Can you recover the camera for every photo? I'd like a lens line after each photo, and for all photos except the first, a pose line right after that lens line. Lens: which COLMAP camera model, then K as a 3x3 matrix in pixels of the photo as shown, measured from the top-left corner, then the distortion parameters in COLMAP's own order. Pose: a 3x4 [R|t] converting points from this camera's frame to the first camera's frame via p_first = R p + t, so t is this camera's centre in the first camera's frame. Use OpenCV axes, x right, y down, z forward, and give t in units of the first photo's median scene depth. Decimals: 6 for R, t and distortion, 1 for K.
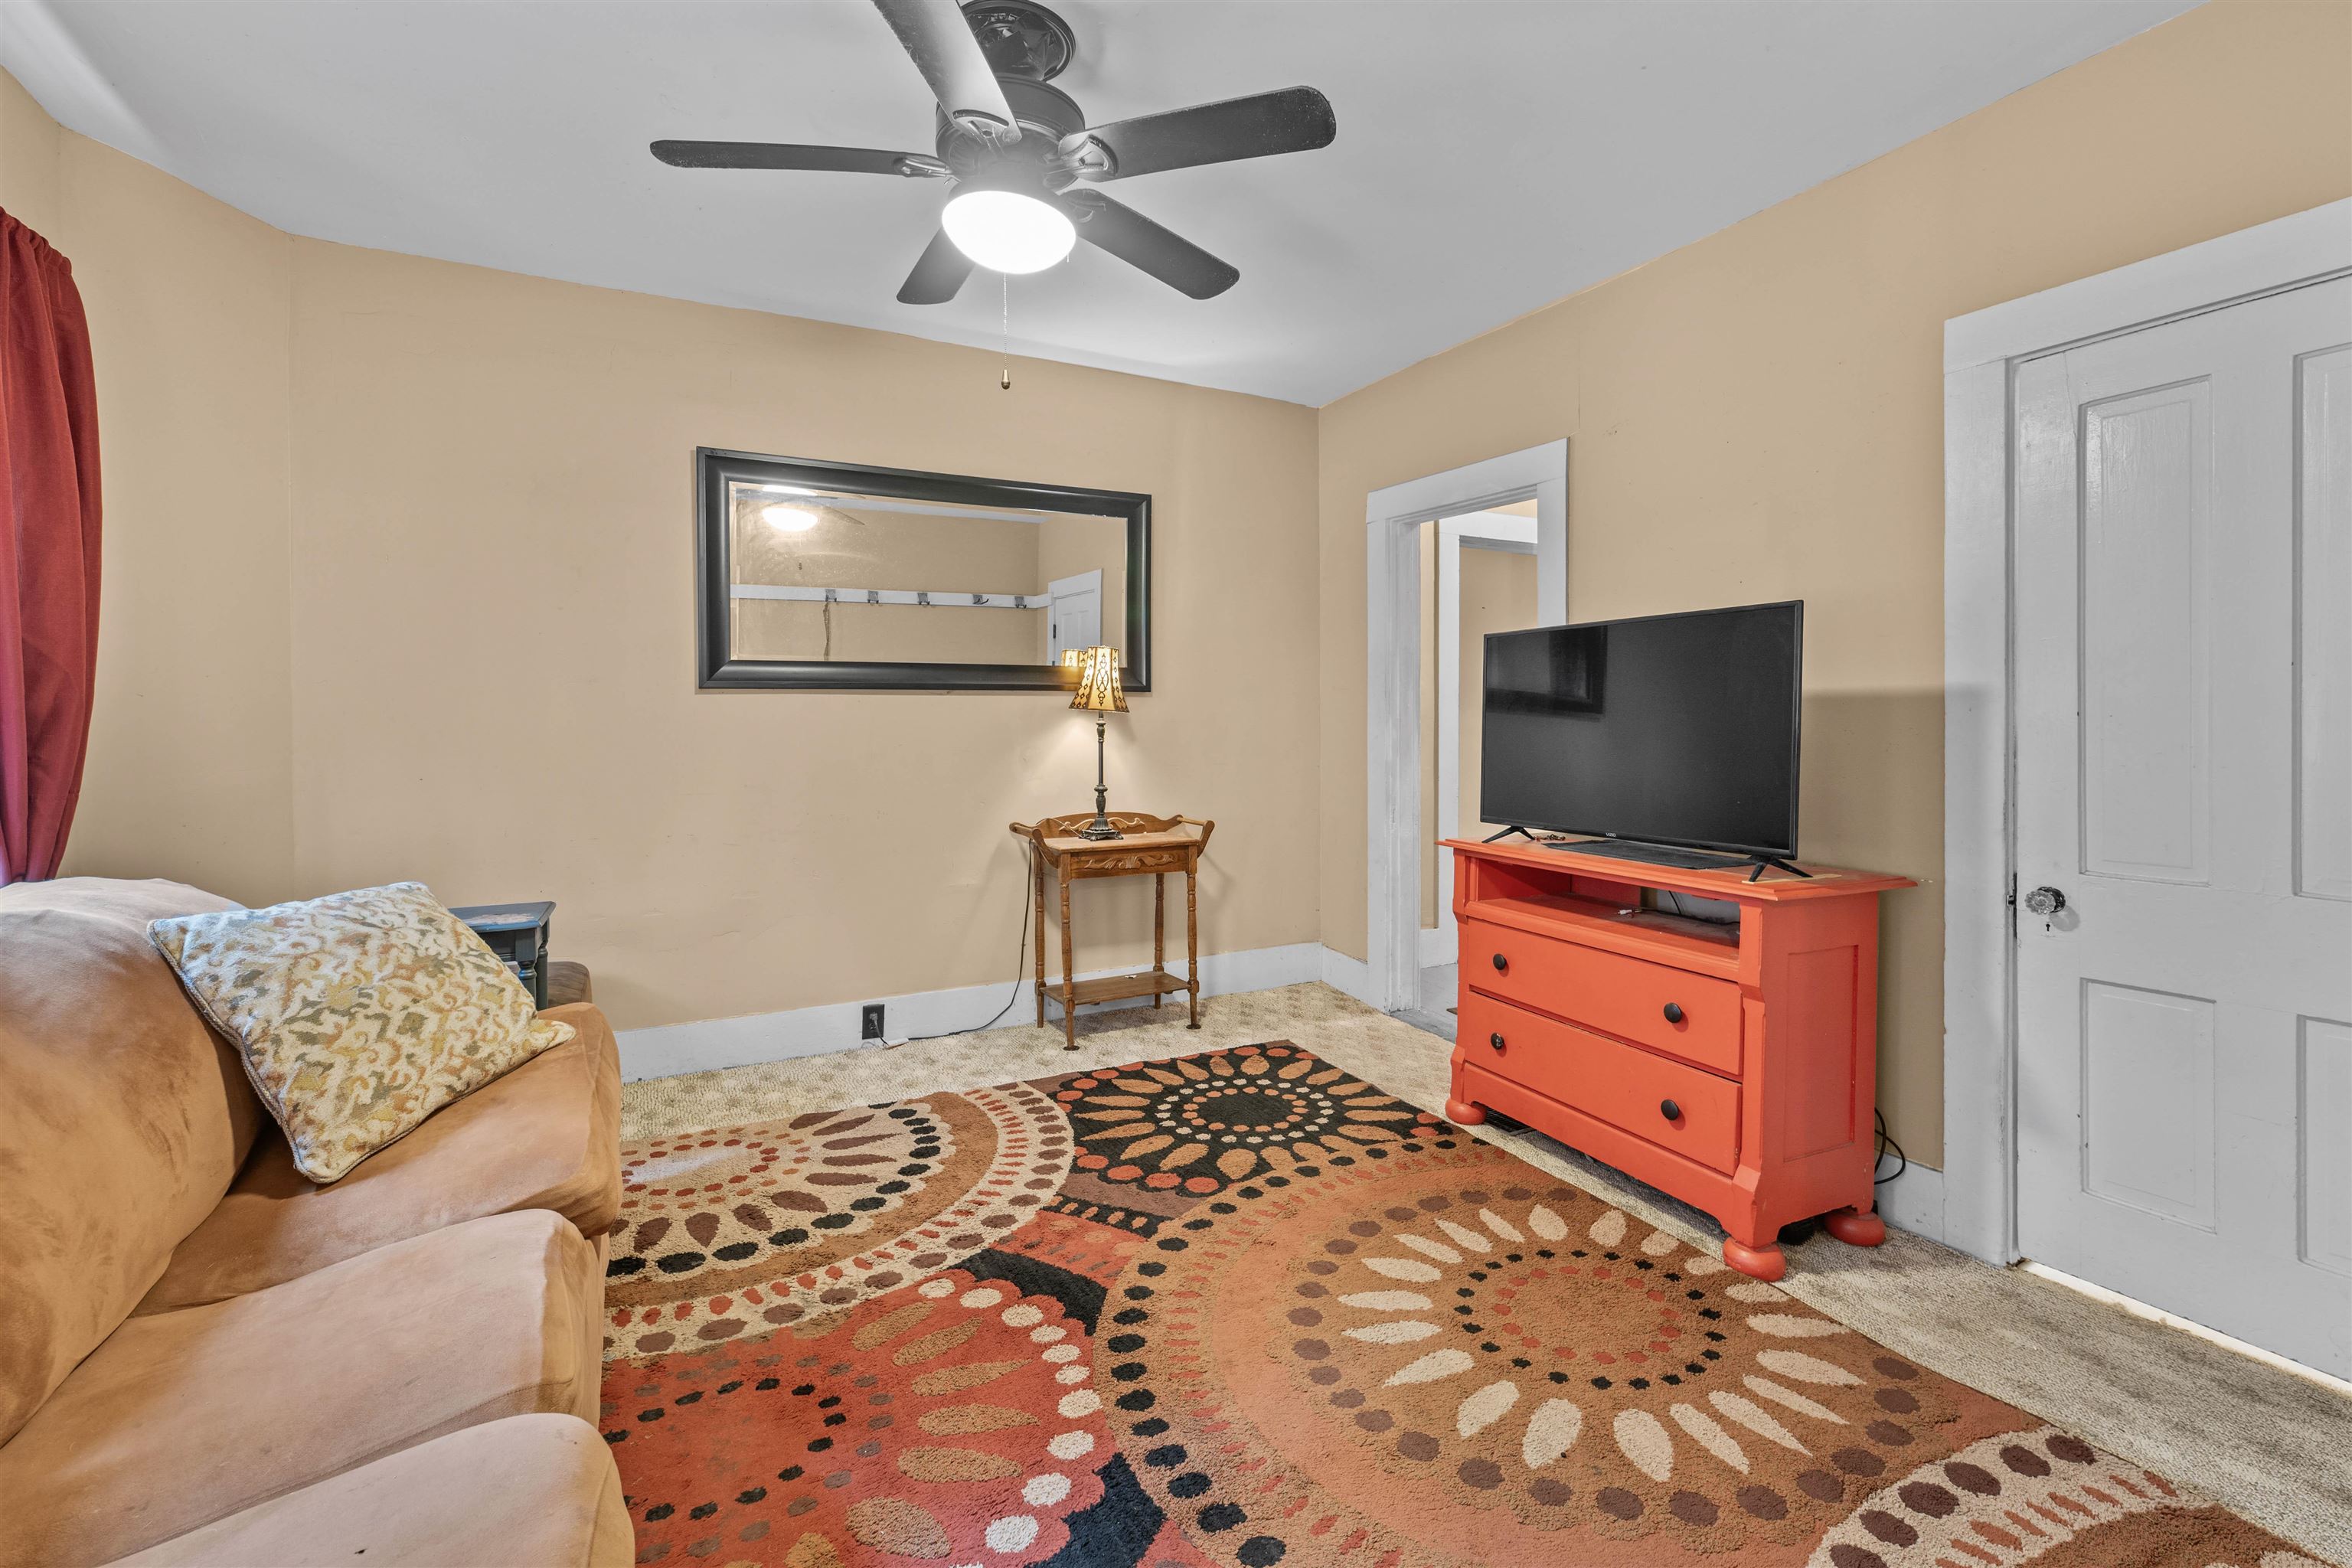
lens RADIAL K [[1017.8, 0, 1176.0], [0, 1017.8, 718.2], [0, 0, 1]] dist [-0.000254, -0.000831]
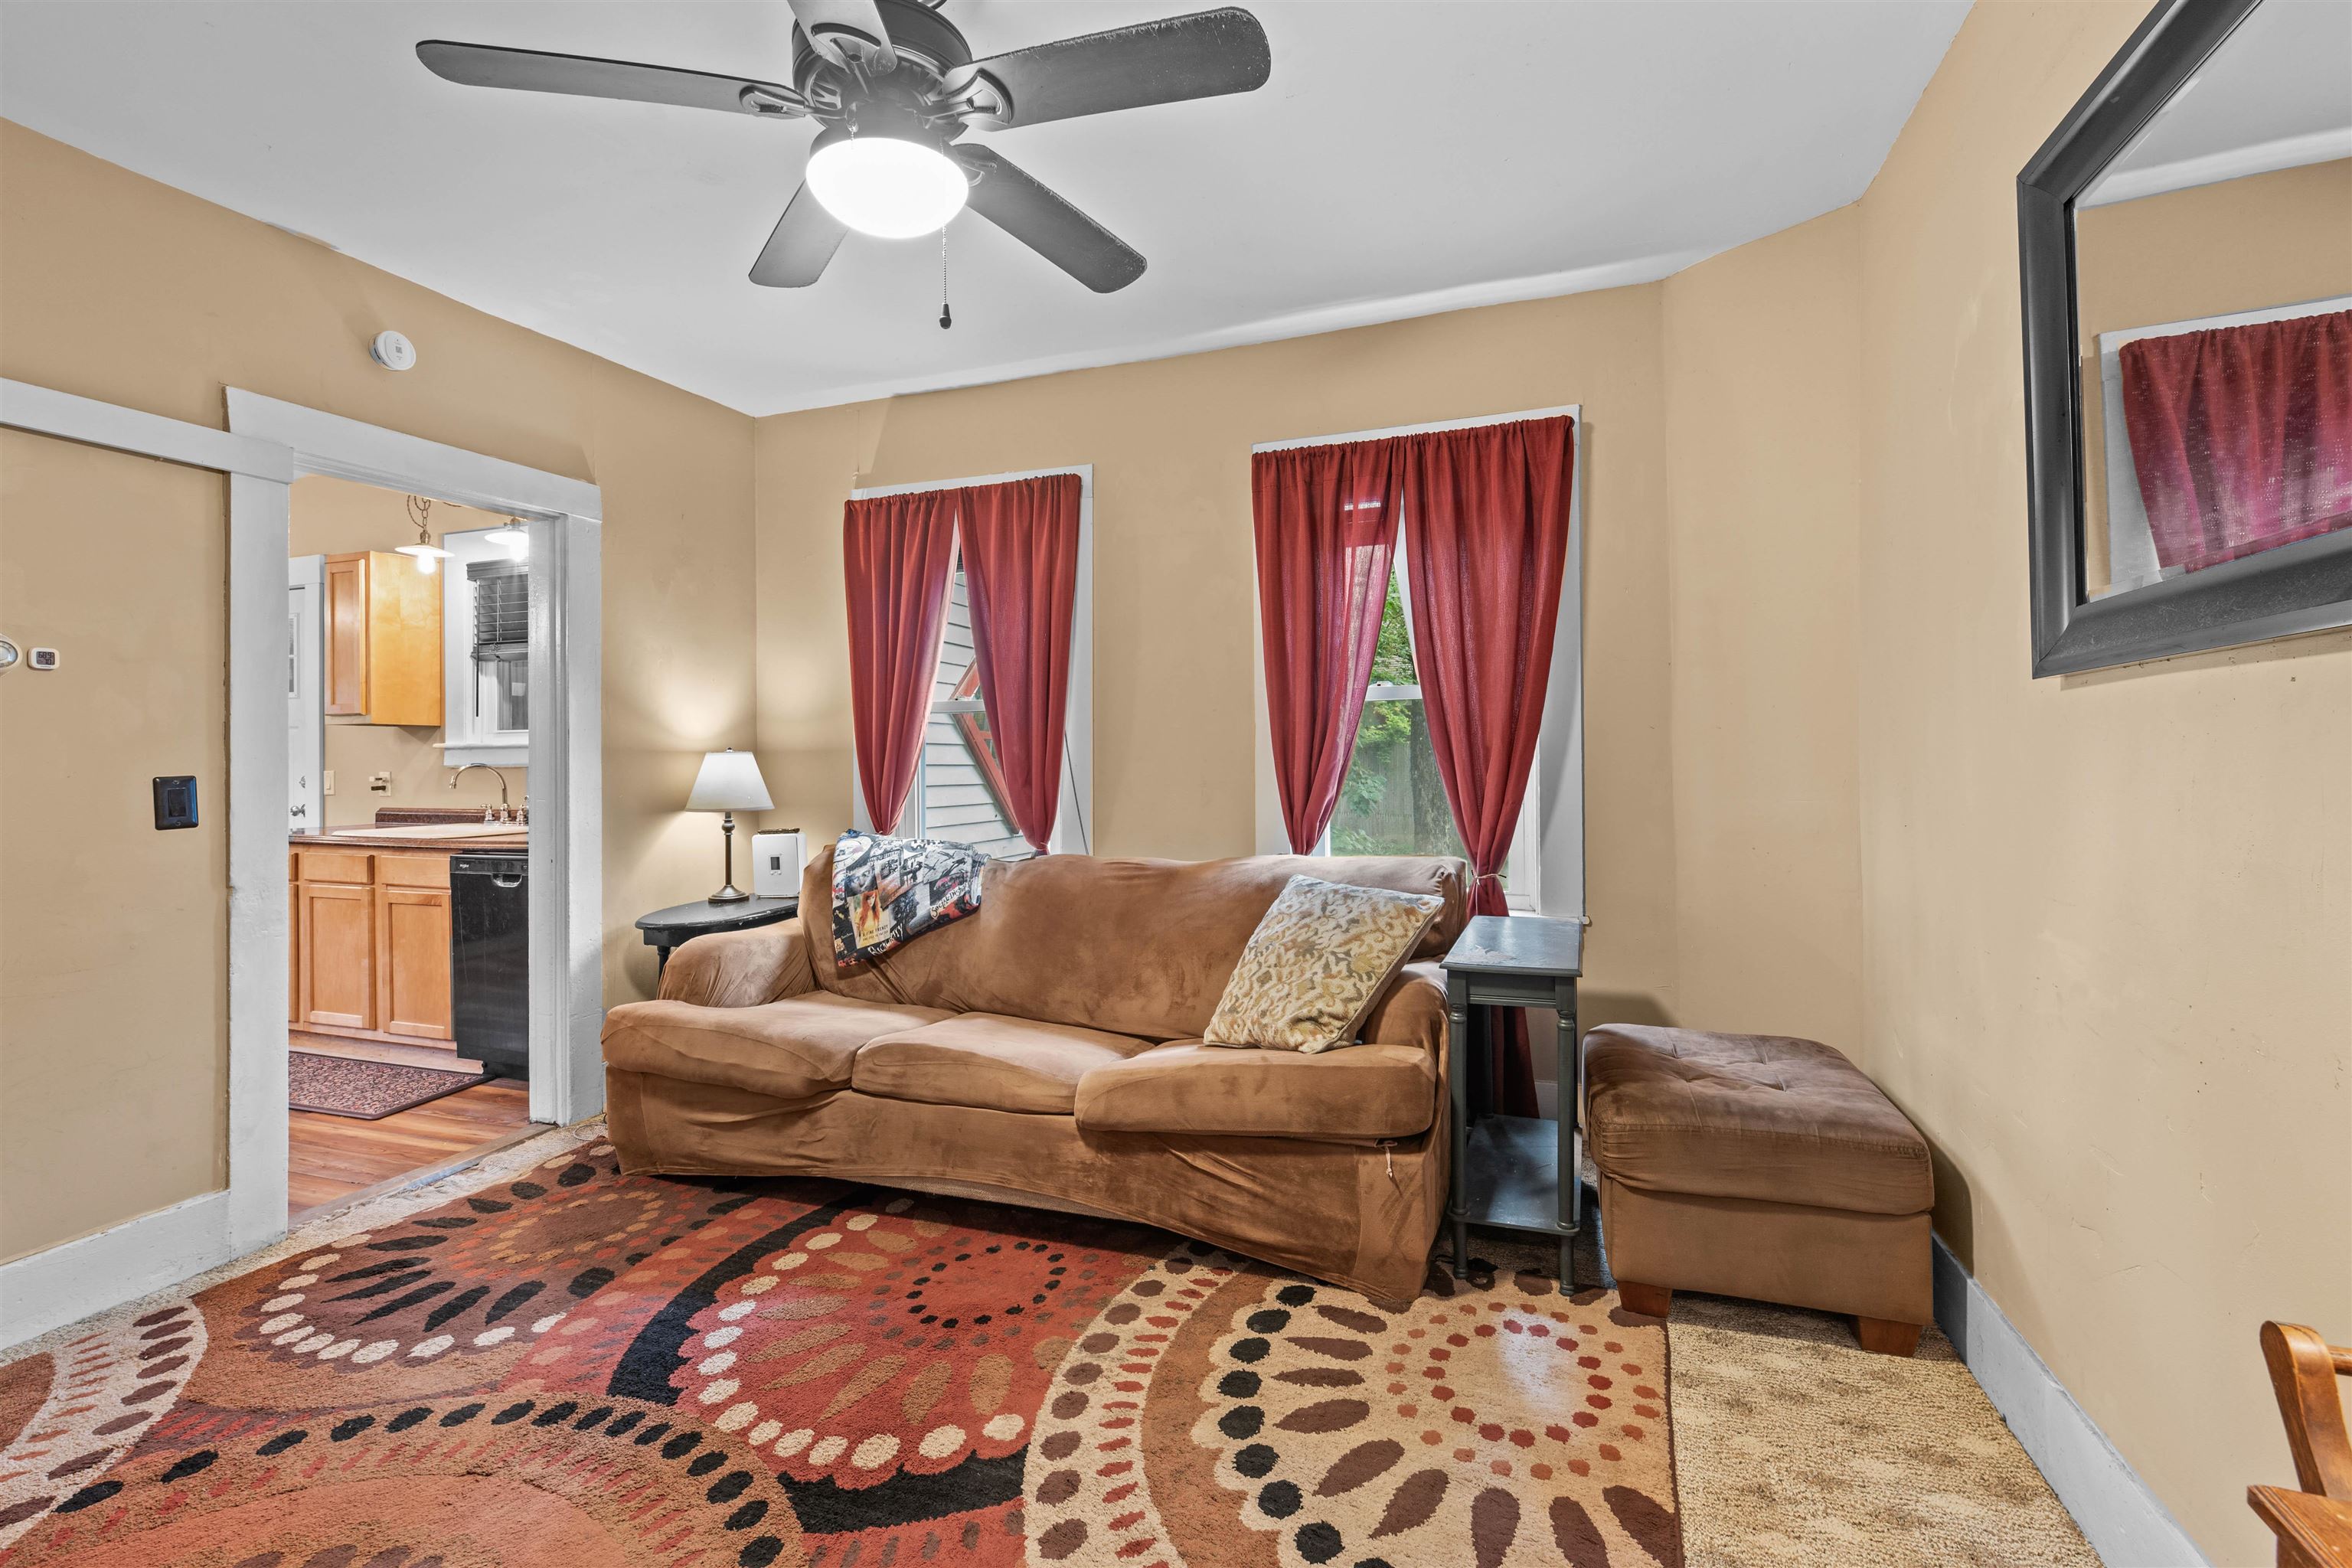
lens RADIAL K [[1017.8, 0, 1172.5], [0, 1017.8, 773.8], [0, 0, 1]] dist [-0.000254, -0.000831]
pose [[-0.732785, 0.024143, -0.680031, 0.216051], [0.016293, 0.999706, 0.017936, 0.003536], [0.680265, 0.002063, -0.732964, 1.644757]]
